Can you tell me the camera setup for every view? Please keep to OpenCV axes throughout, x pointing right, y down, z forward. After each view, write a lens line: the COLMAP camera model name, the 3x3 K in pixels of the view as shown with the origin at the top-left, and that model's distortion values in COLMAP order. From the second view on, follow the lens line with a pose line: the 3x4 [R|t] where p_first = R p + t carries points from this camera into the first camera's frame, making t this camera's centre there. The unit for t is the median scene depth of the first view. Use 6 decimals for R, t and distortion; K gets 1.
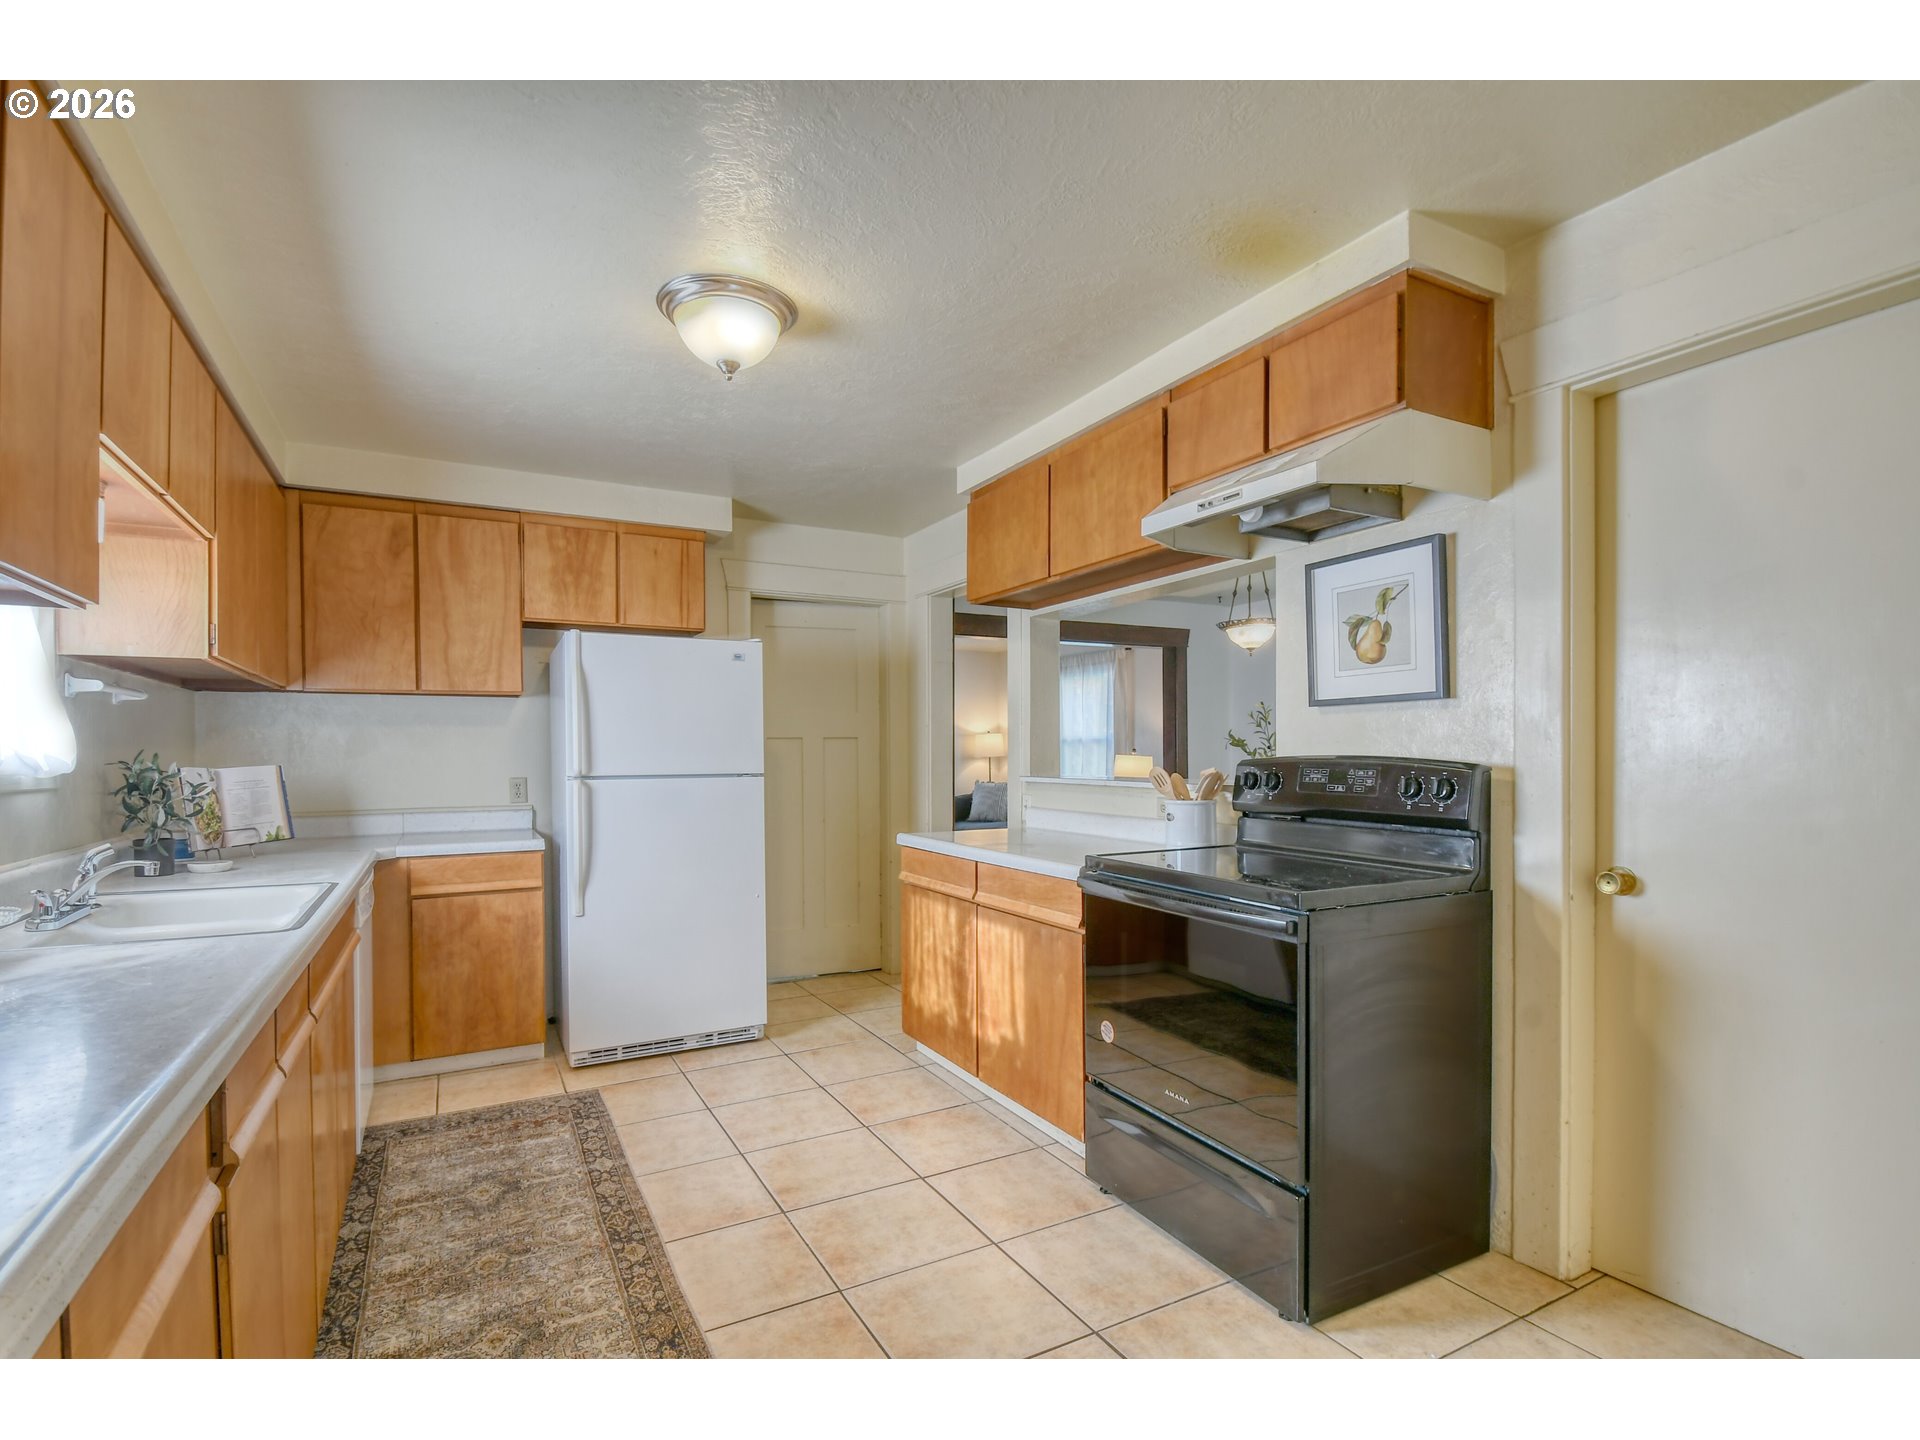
lens RADIAL K [[920.4, 0, 957.9], [0, 920.4, 770.0], [0, 0, 1]] dist [0.000001, -0.000471]
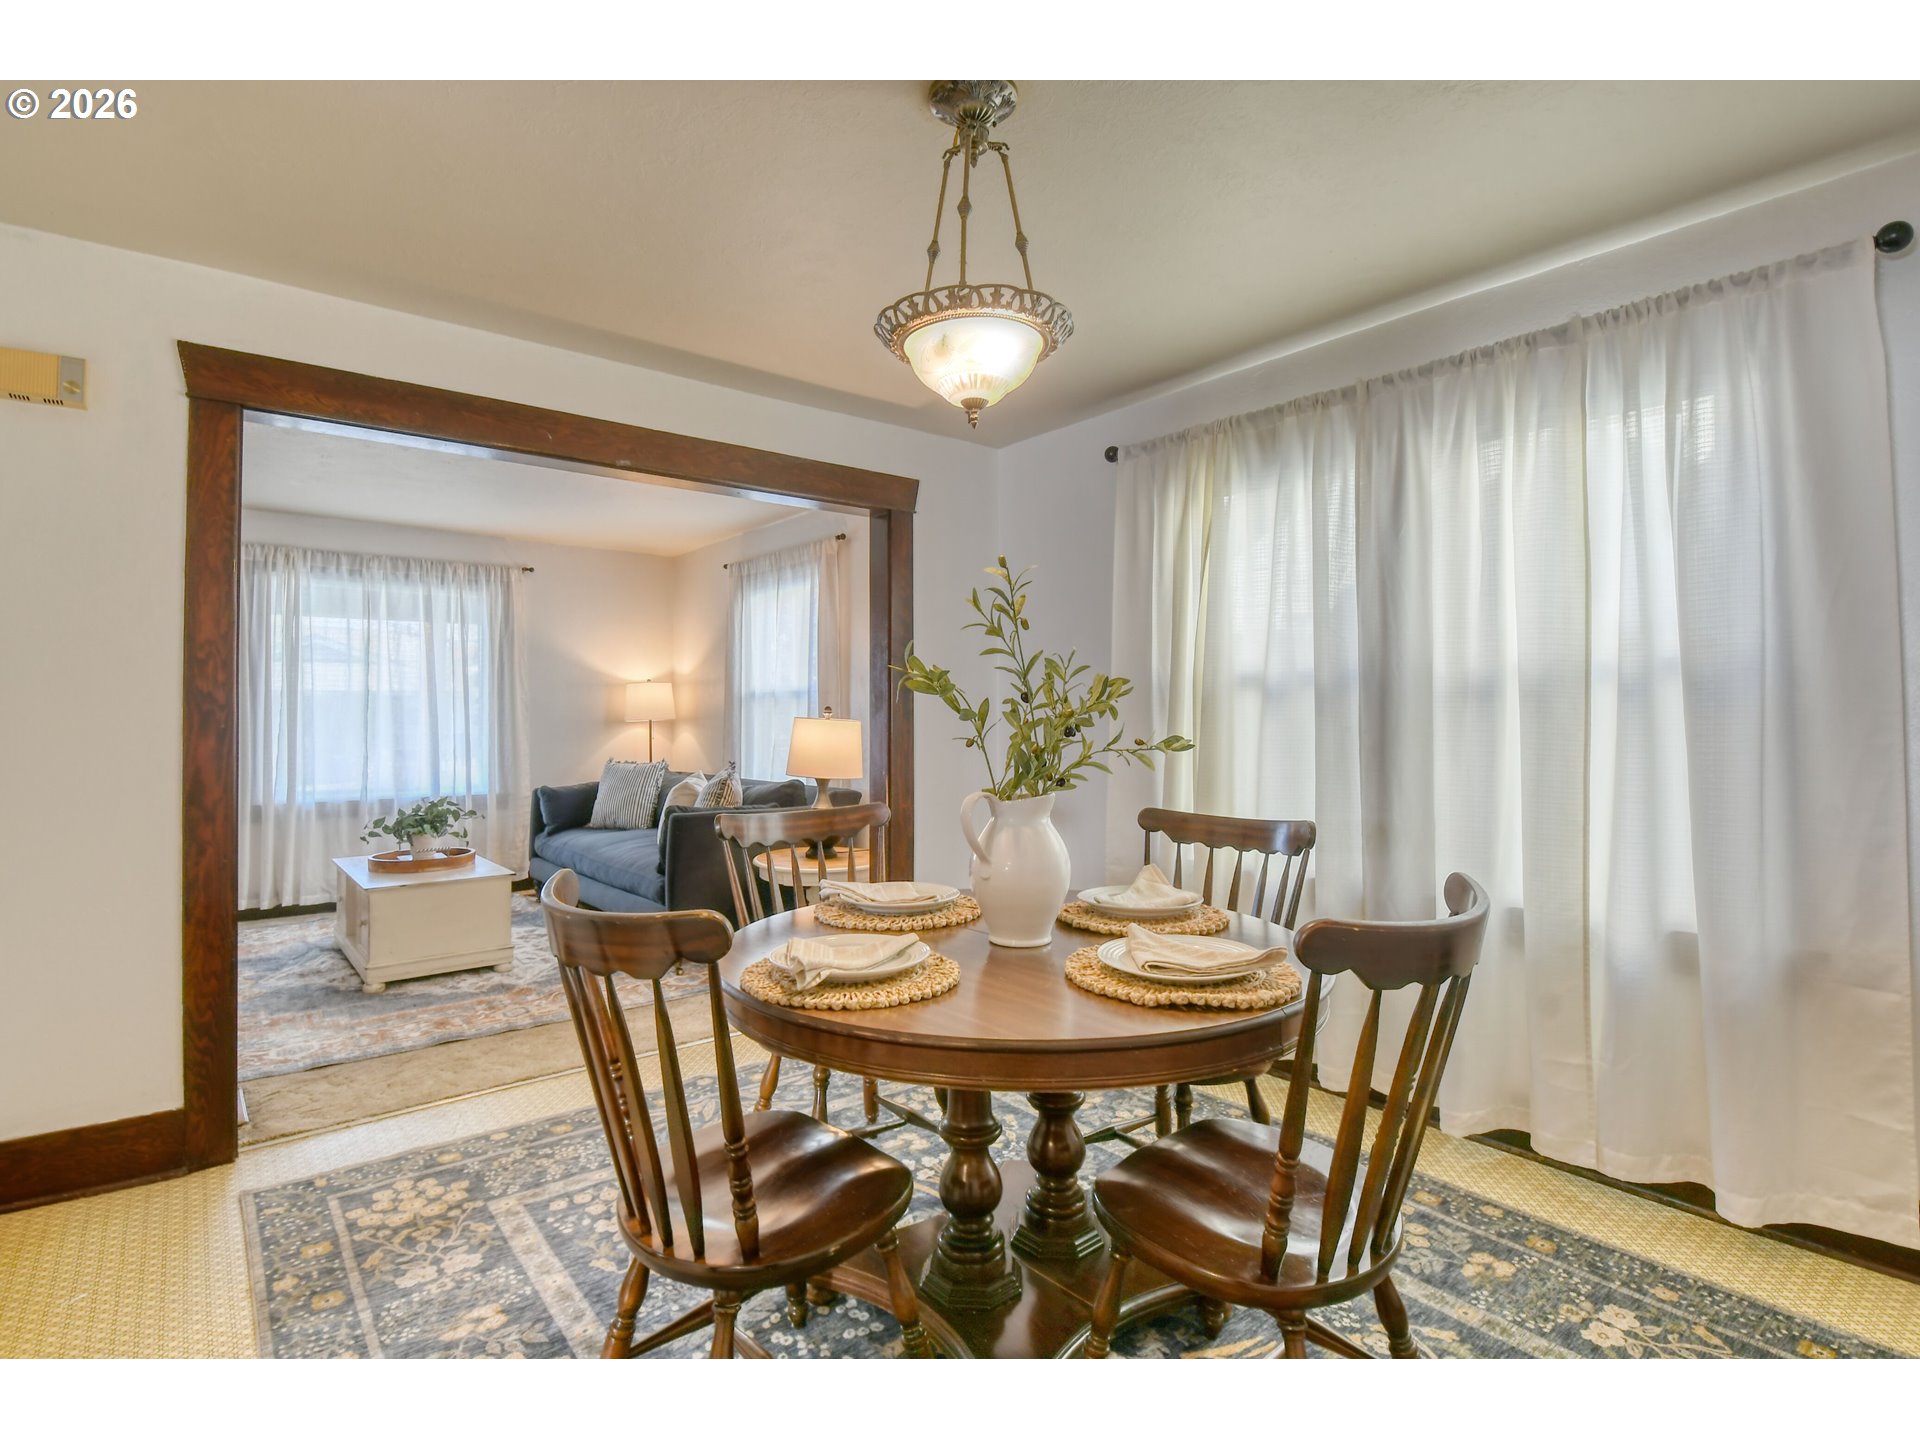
lens RADIAL K [[941.9, 0, 960.0], [0, 941.9, 720.0], [0, 0, 1]] dist [0.002004, -0.000045]
pose [[0.982647, 0.005293, 0.185412, 0.361605], [-0.002753, 0.999899, -0.013954, -0.017037], [-0.185467, 0.013201, 0.982562, 0.960848]]
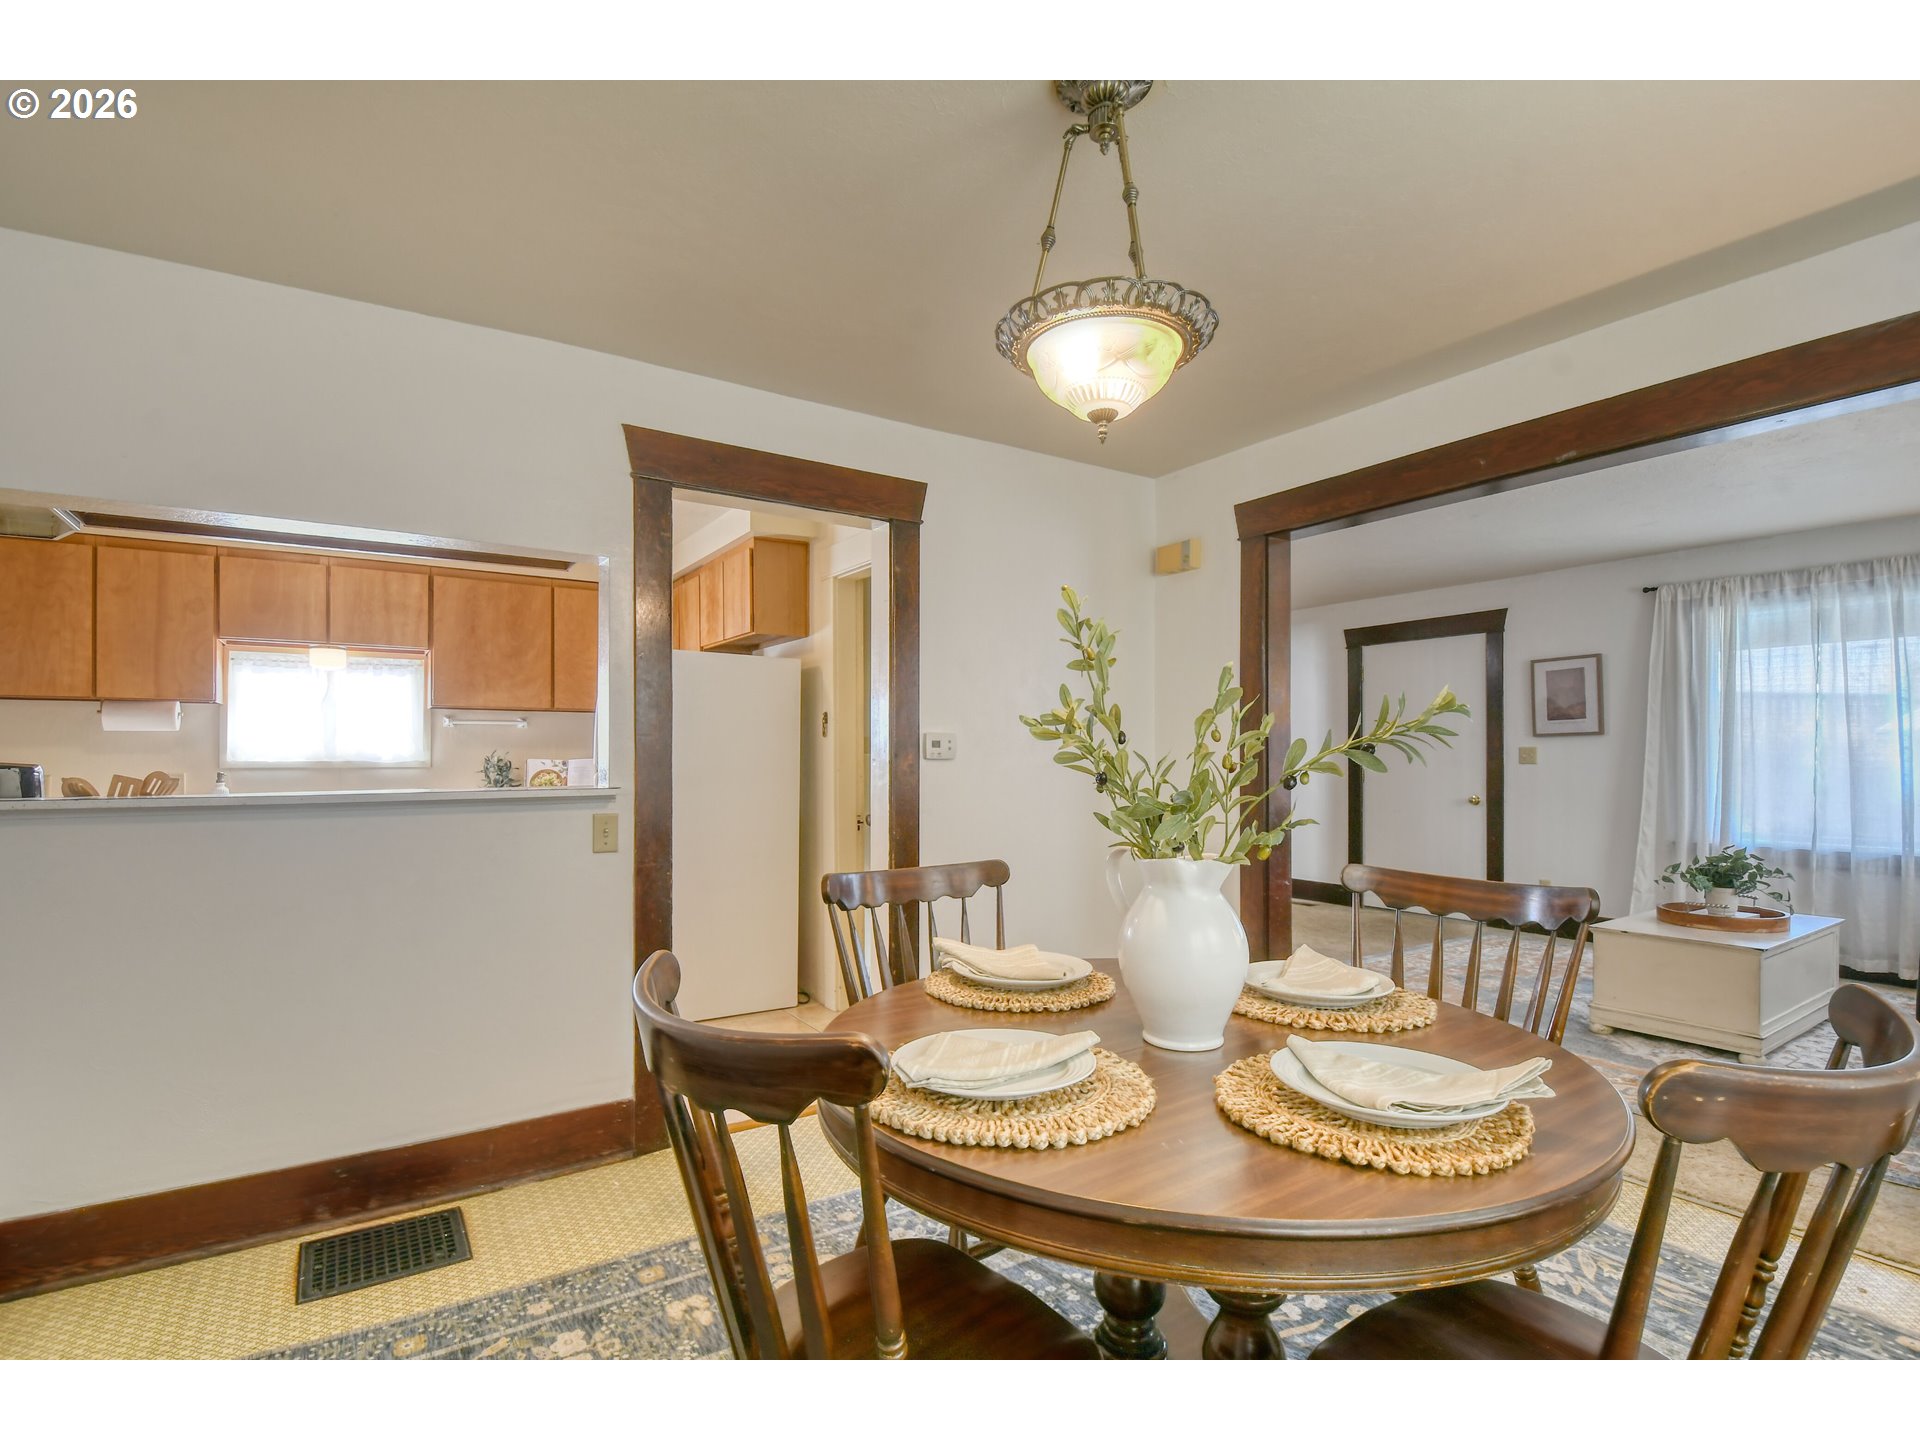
lens RADIAL K [[925.2, 0, 954.4], [0, 925.2, 755.7], [0, 0, 1]] dist [0.004576, -0.015852]
pose [[0.086685, 0.005410, -0.996221, 0.923875], [-0.016325, 0.999859, 0.004009, -0.025530], [0.996102, 0.015916, 0.086761, 1.354748]]
